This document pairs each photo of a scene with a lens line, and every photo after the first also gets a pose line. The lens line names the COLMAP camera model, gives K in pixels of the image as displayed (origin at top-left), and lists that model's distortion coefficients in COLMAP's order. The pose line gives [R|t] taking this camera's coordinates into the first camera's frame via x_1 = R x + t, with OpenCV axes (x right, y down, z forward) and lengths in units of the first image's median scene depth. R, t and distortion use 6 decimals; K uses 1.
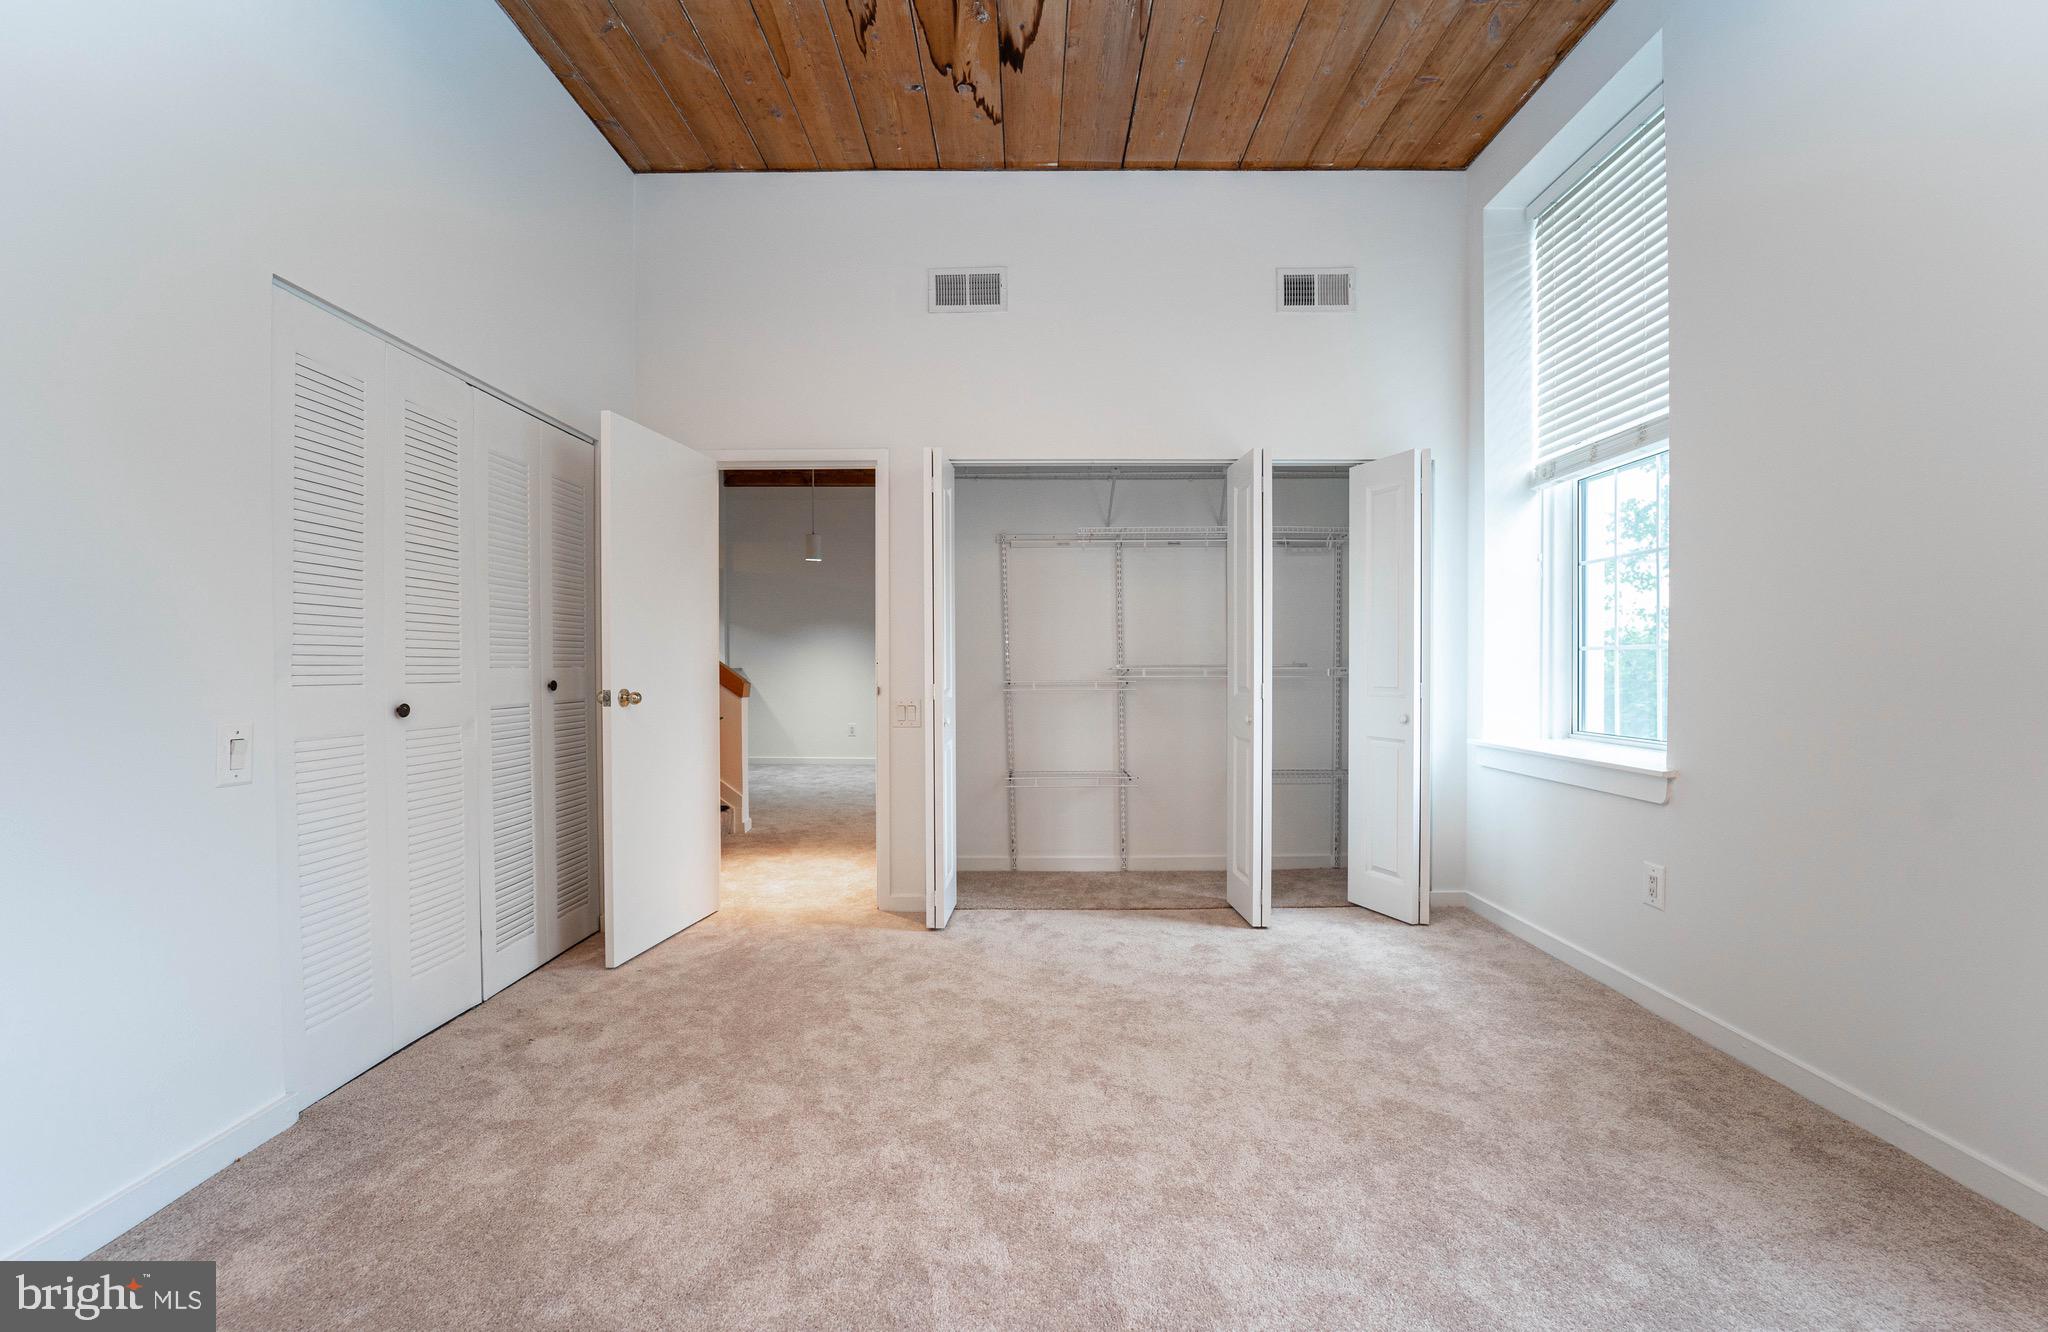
lens RADIAL K [[836.2, 0, 1021.0], [0, 836.2, 672.3], [0, 0, 1]] dist [-0.022696, -0.000389]
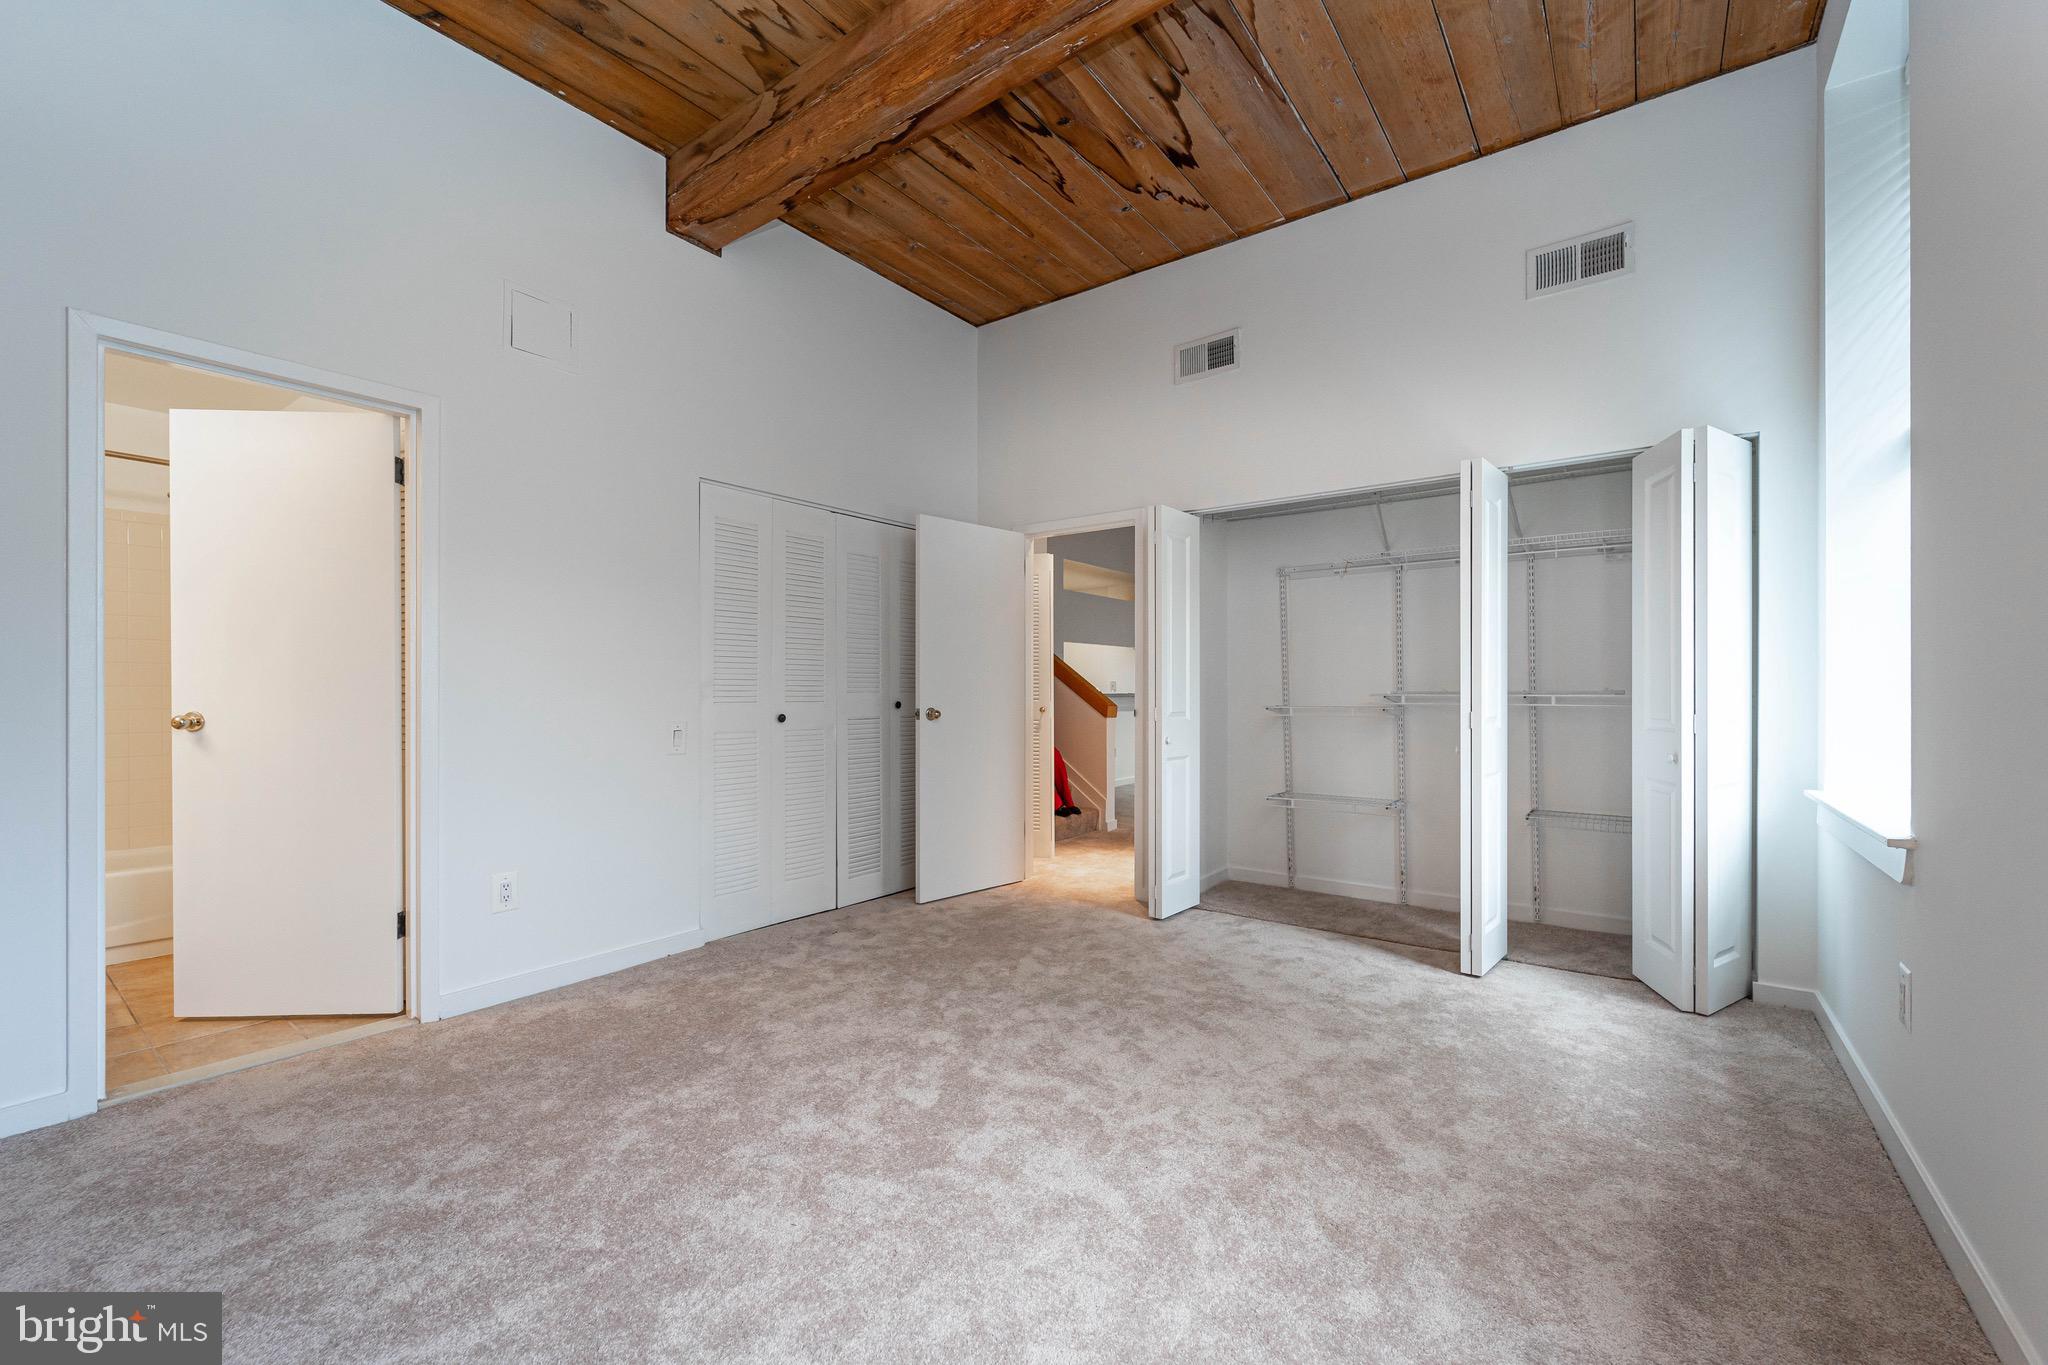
lens RADIAL K [[817.3, 0, 1037.3], [0, 817.3, 684.7], [0, 0, 1]] dist [-0.000380, -0.000183]
pose [[0.812946, -0.002950, -0.582331, 0.445773], [-0.006183, 0.999887, -0.013696, -0.001319], [0.582306, 0.014735, 0.812836, -0.026252]]
